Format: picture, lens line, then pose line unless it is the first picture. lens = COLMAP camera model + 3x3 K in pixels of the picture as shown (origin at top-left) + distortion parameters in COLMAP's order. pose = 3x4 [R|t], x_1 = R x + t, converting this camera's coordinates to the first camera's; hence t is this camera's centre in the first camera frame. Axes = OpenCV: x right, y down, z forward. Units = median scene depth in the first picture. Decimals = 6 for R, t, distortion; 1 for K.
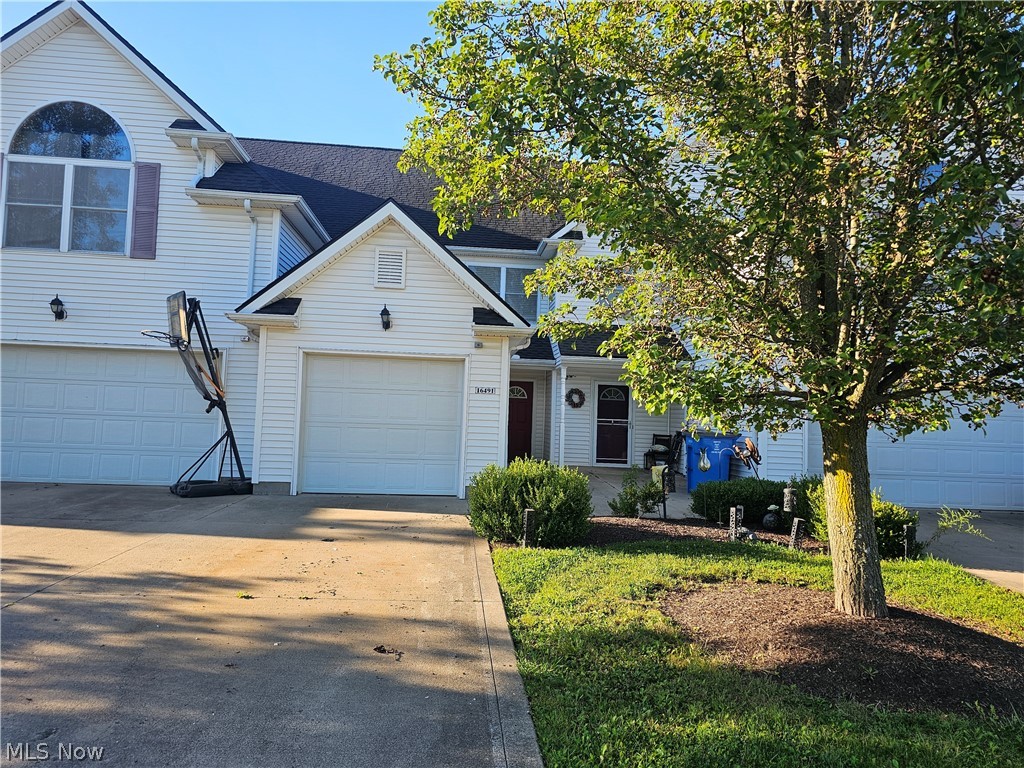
lens RADIAL K [[690.9, 0, 510.0], [0, 690.9, 381.6], [0, 0, 1]] dist [0.033213, -0.022982]
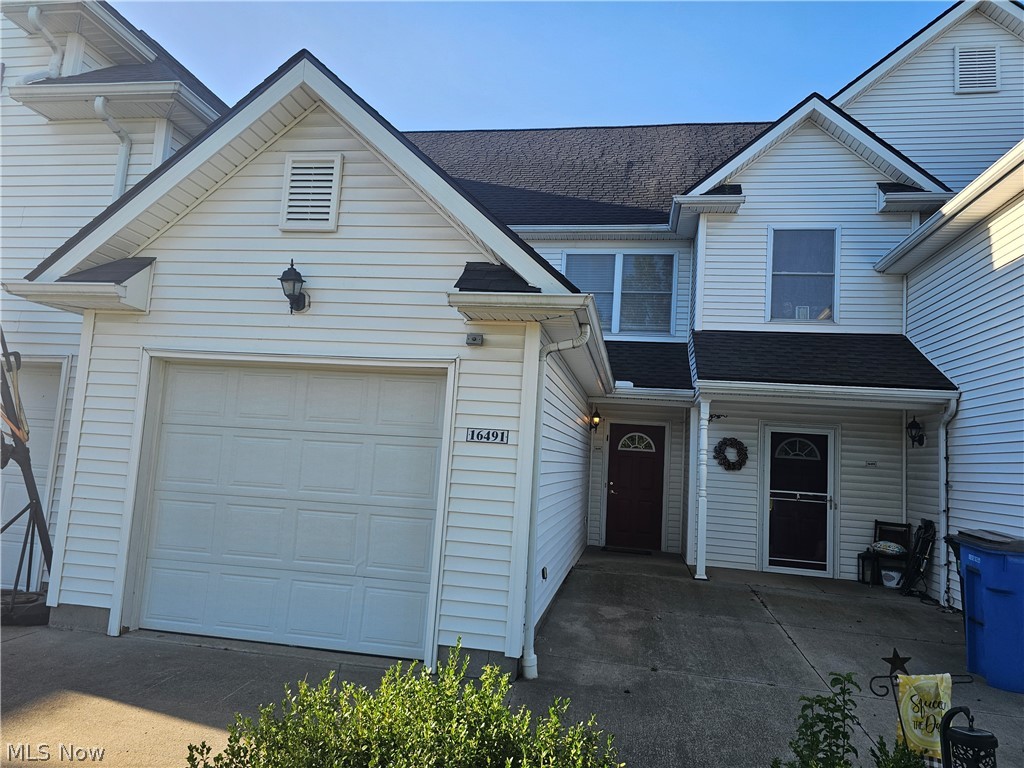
lens RADIAL K [[690.9, 0, 510.1], [0, 690.9, 388.0], [0, 0, 1]] dist [0.033213, -0.022982]
pose [[0.965386, -0.003176, -0.260806, 0.100982], [-0.013321, 0.998021, -0.061461, 0.009201], [0.260485, 0.062808, 0.963433, 0.548904]]
